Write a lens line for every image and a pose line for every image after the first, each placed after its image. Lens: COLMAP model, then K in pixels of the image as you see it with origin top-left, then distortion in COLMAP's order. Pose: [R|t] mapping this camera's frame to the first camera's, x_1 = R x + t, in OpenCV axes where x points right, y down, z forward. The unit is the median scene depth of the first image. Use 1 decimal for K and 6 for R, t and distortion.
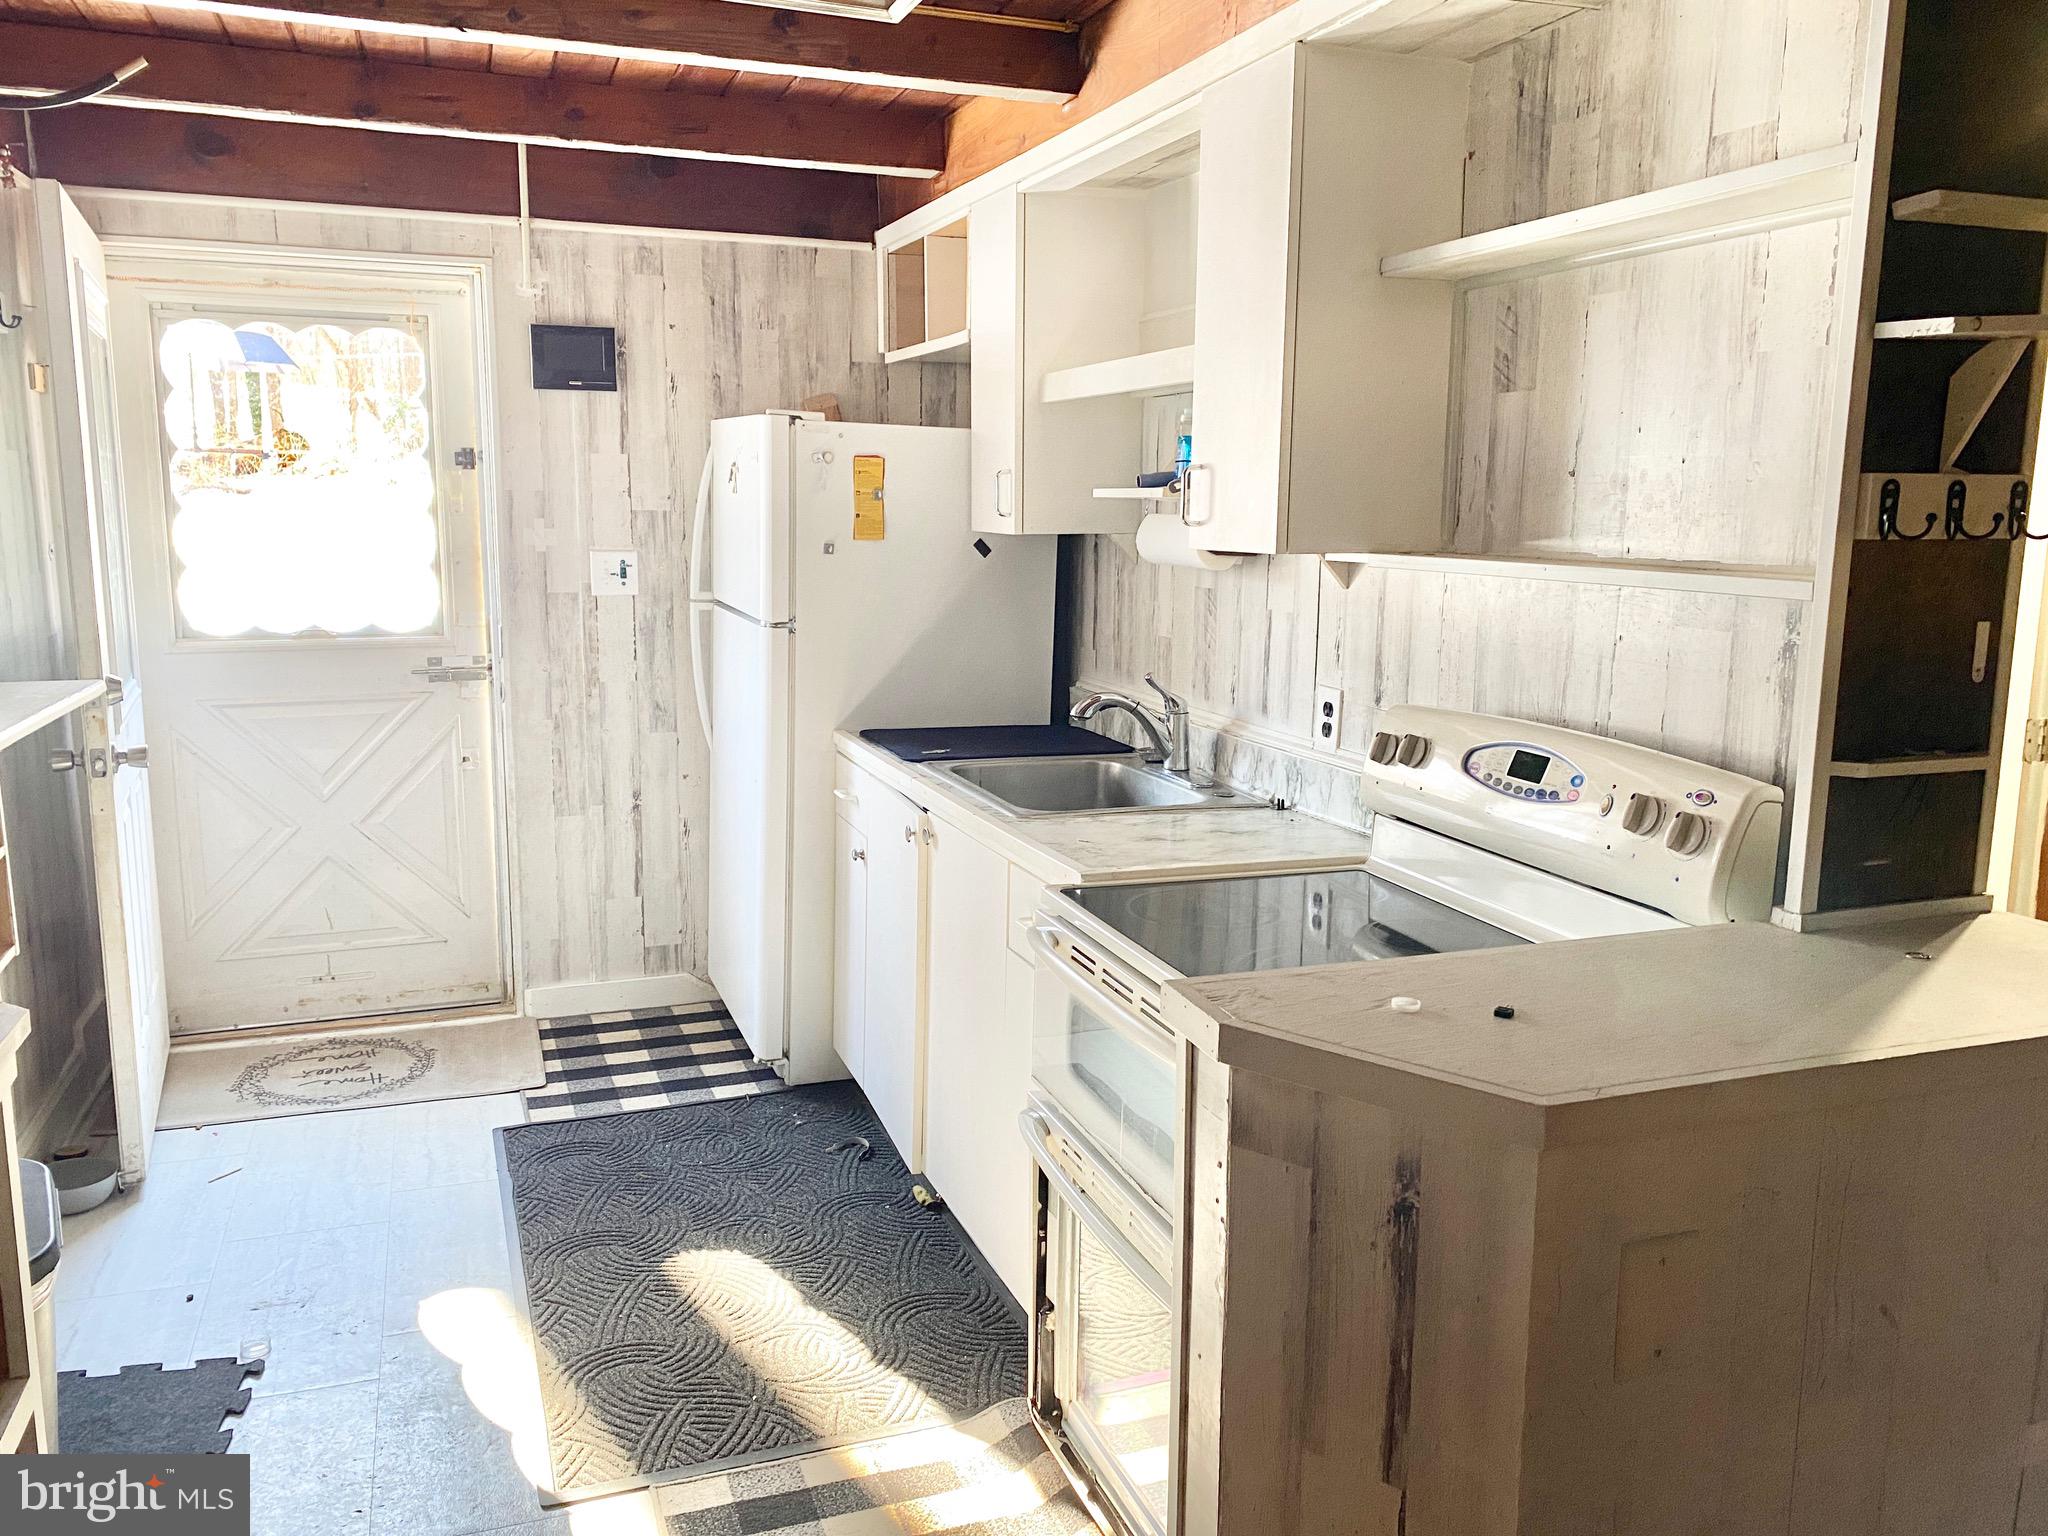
lens RADIAL K [[1590.8, 0, 1040.5], [0, 1590.8, 748.2], [0, 0, 1]] dist [0.034896, -0.029467]
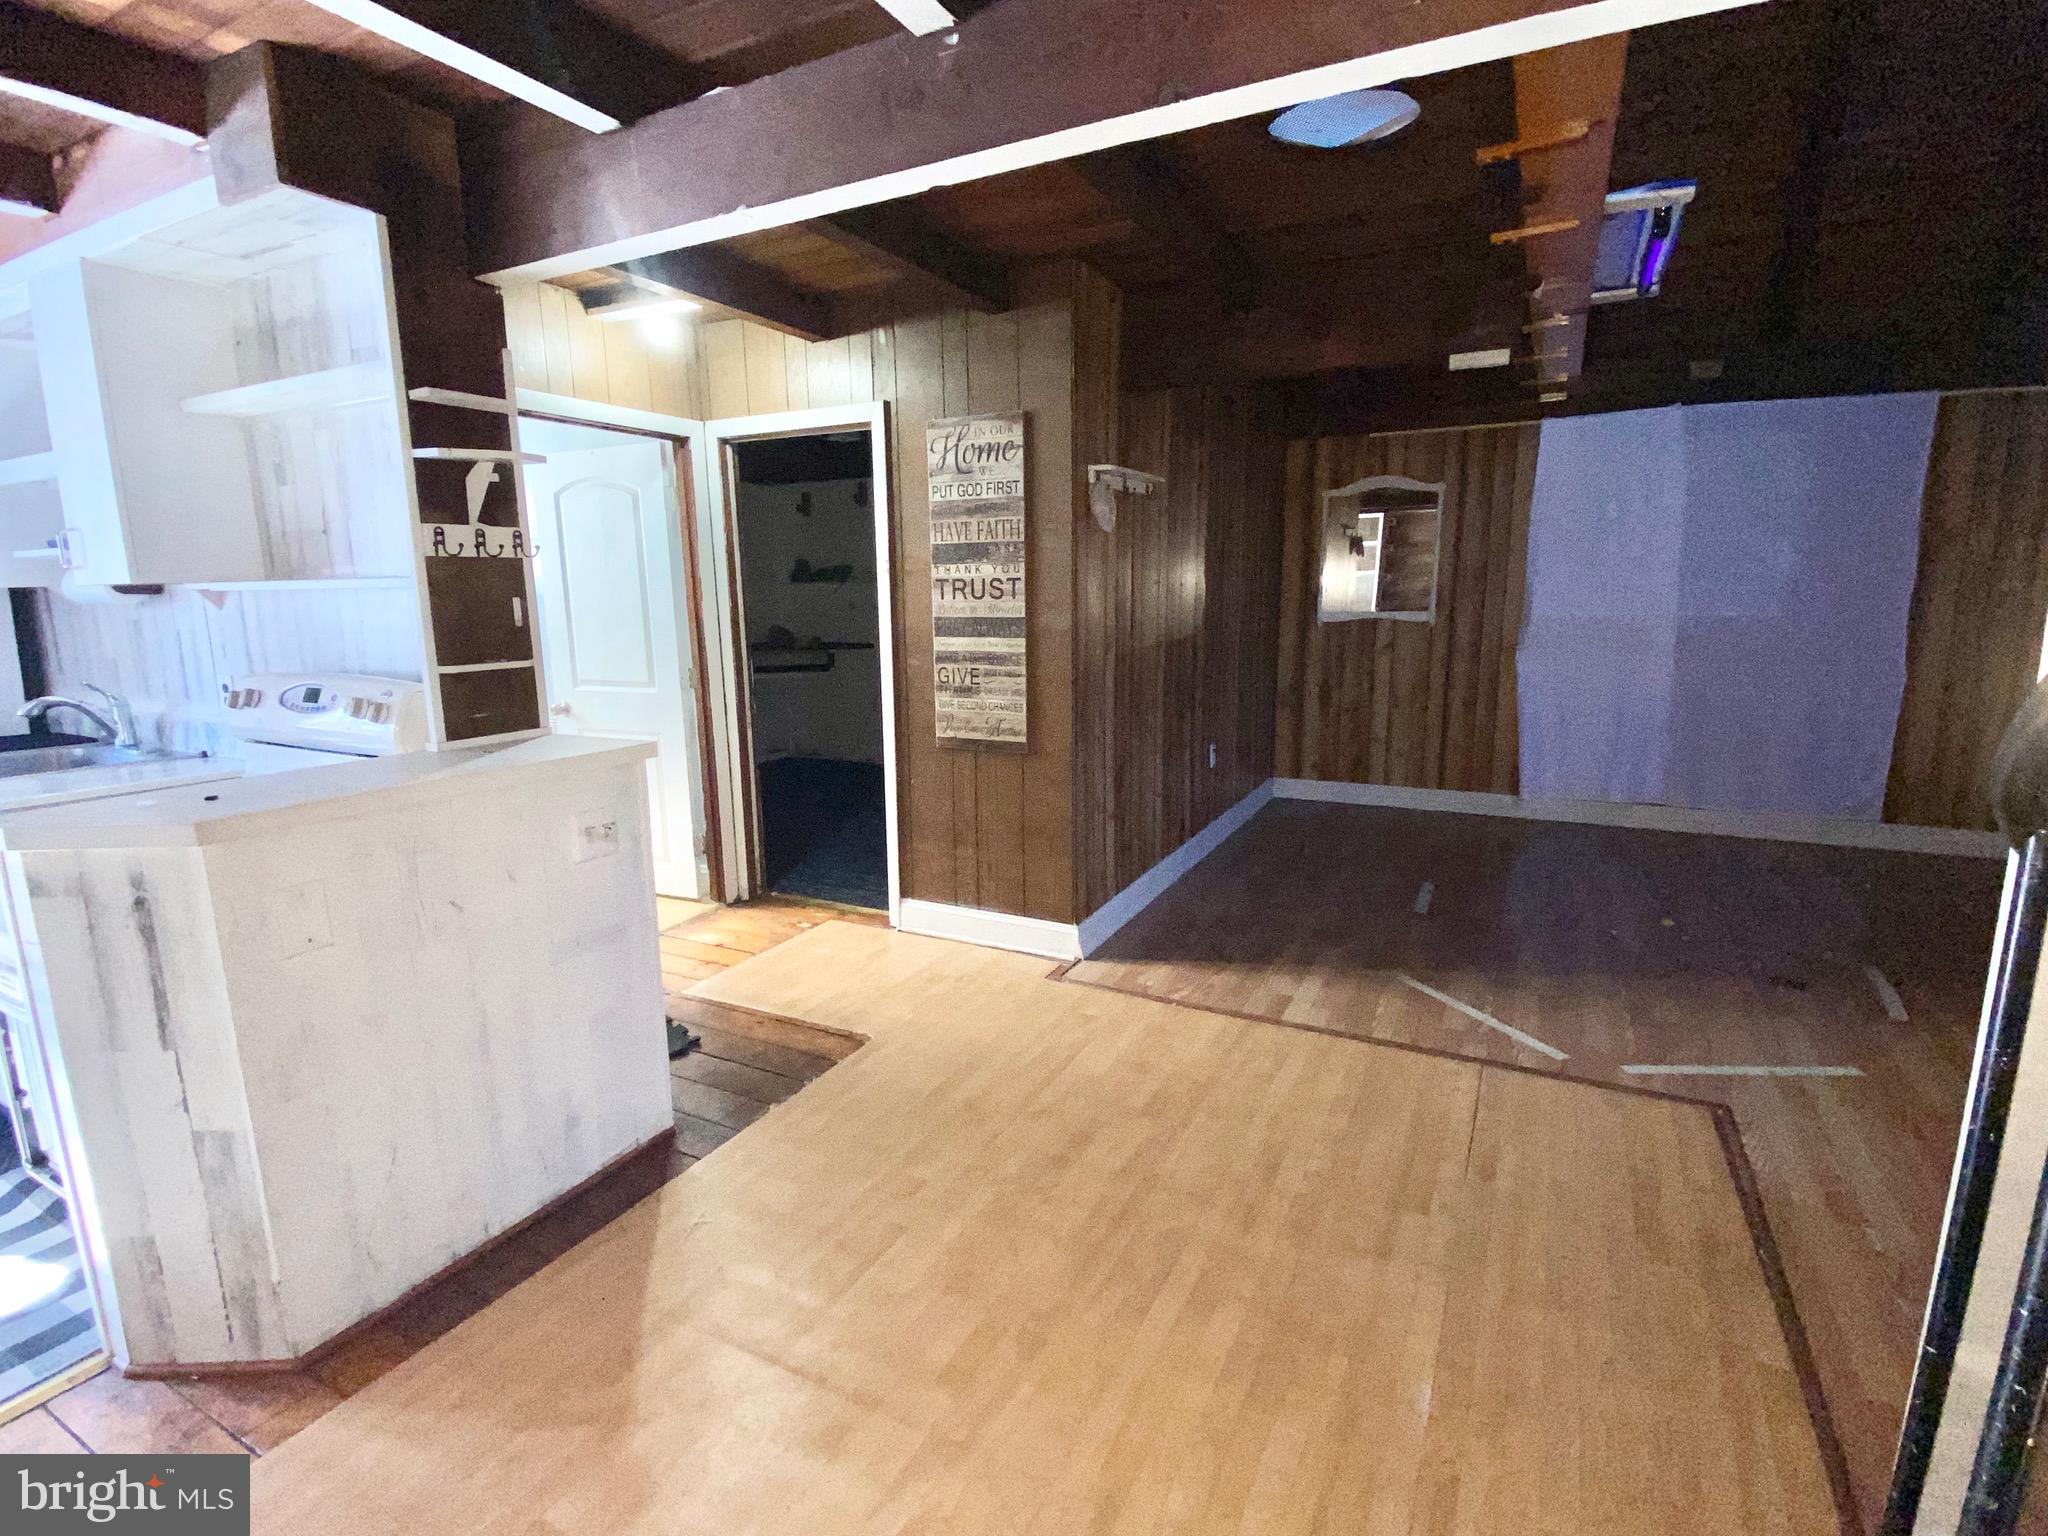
lens RADIAL K [[984.9, 0, 1038.6], [0, 984.9, 781.8], [0, 0, 1]] dist [-0.005518, -0.003089]
pose [[0.737006, -0.148122, 0.659456, 0.087514], [0.120162, 0.988863, 0.087818, 0.056575], [-0.665119, 0.014519, 0.746596, -0.185692]]
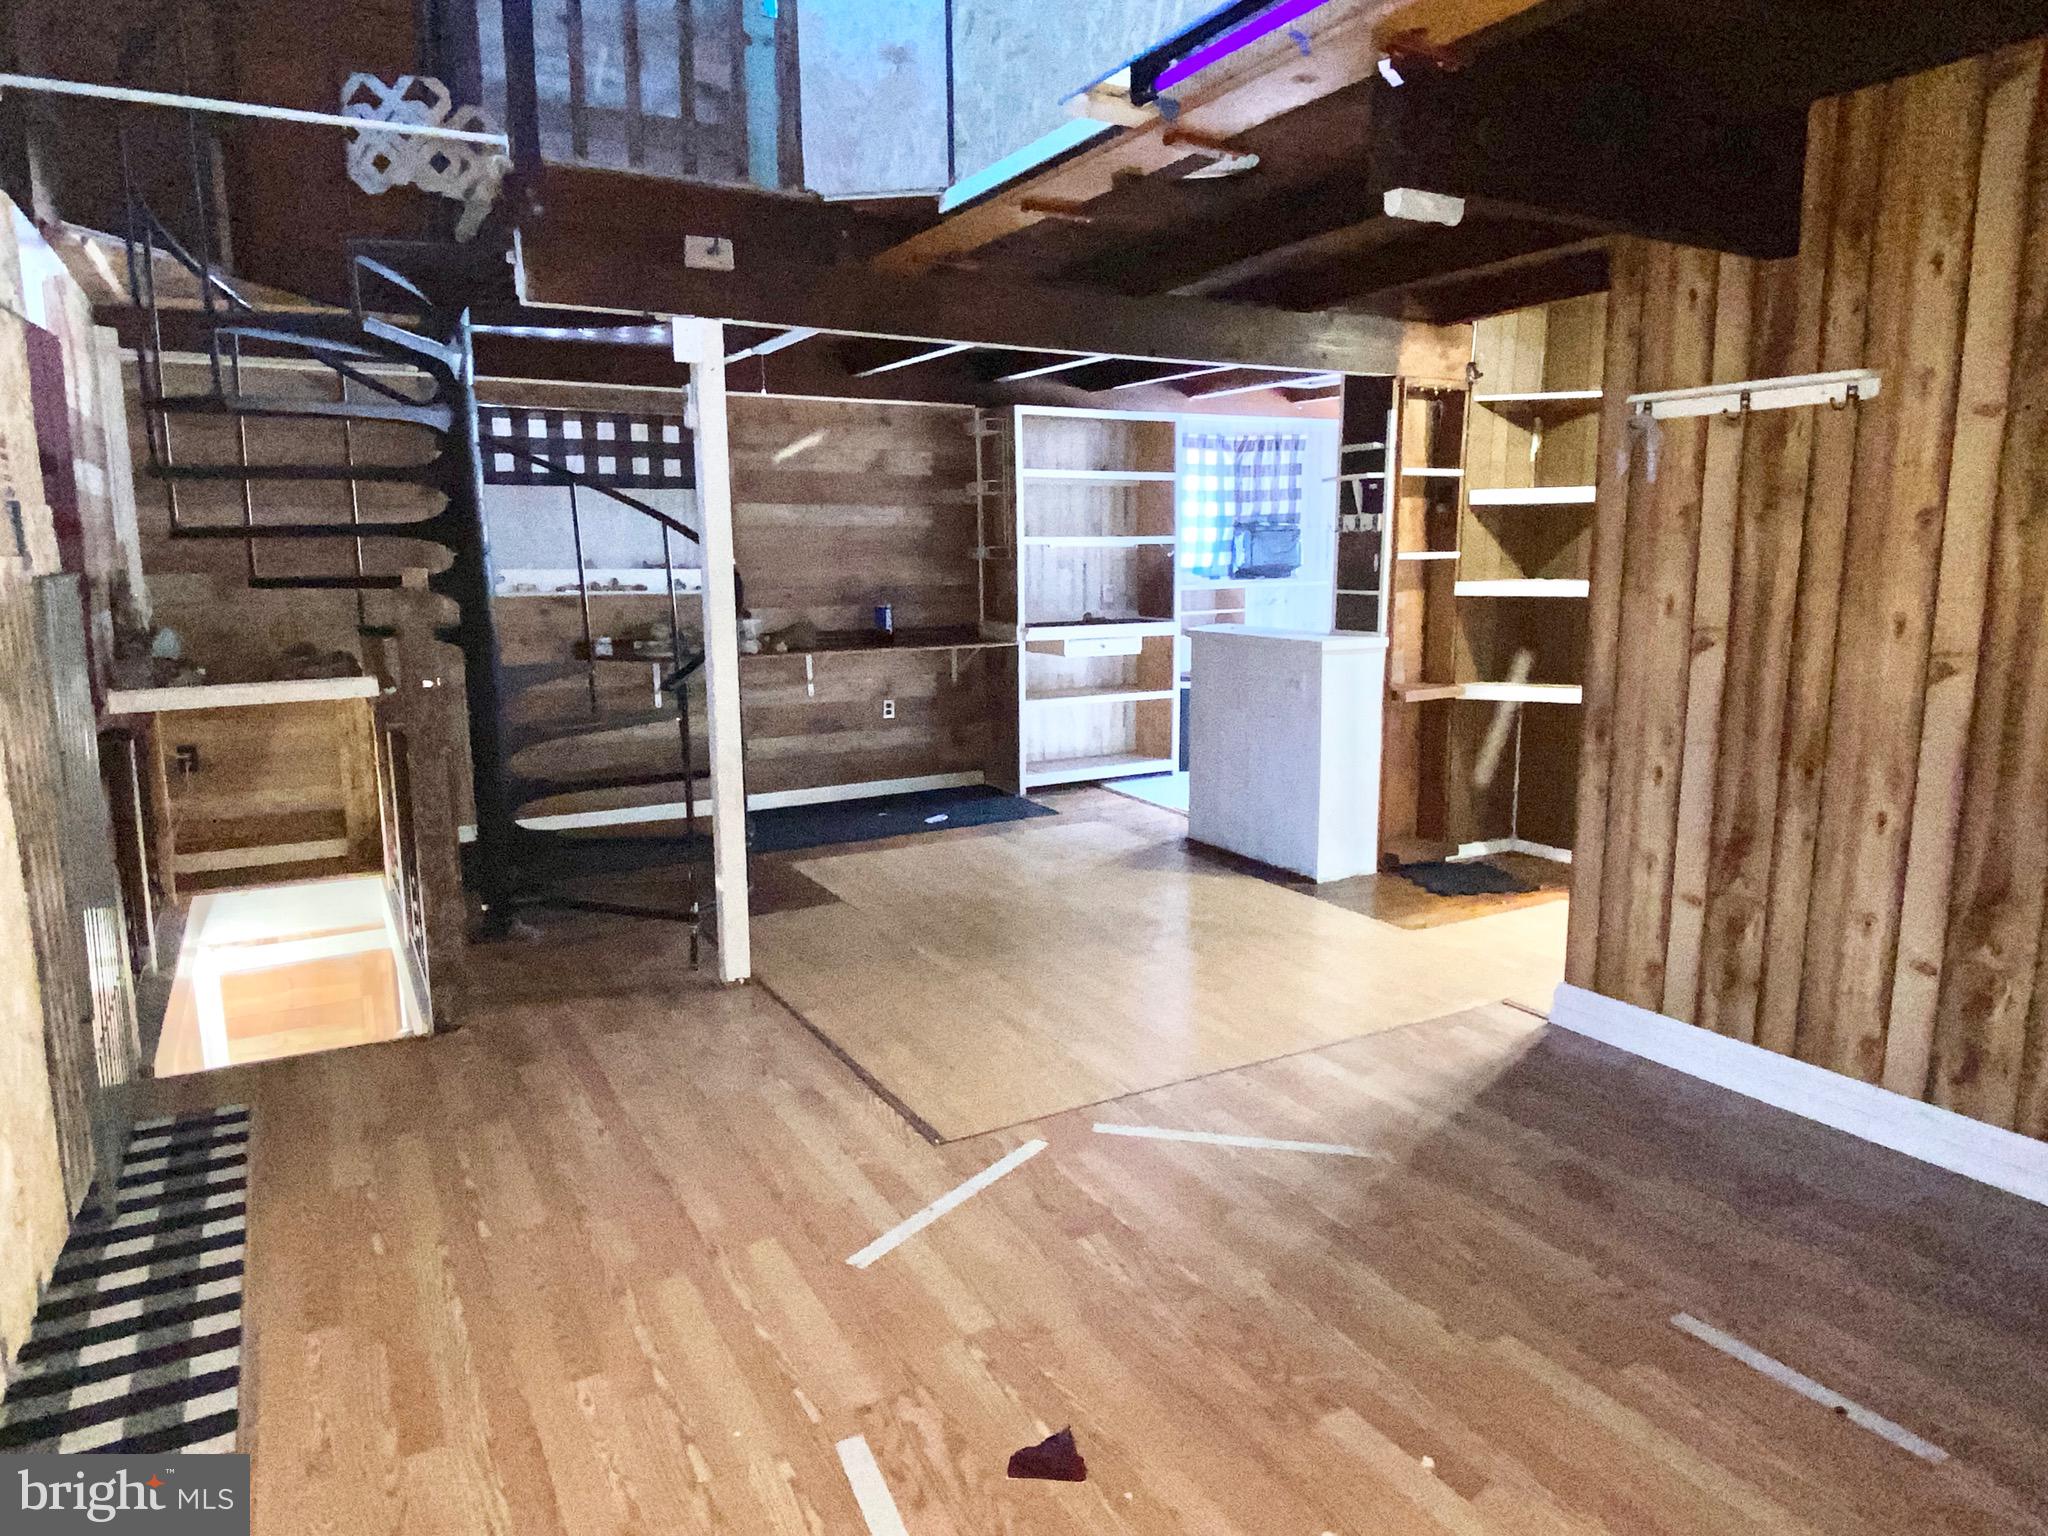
lens RADIAL K [[1253.3, 0, 1021.4], [0, 1253.3, 778.0], [0, 0, 1]] dist [0.040249, -0.021727]
pose [[0.172705, 0.184116, -0.967613, 1.437841], [-0.150901, 0.975723, 0.158726, 0.036834], [0.973346, 0.118601, 0.196296, -0.129122]]
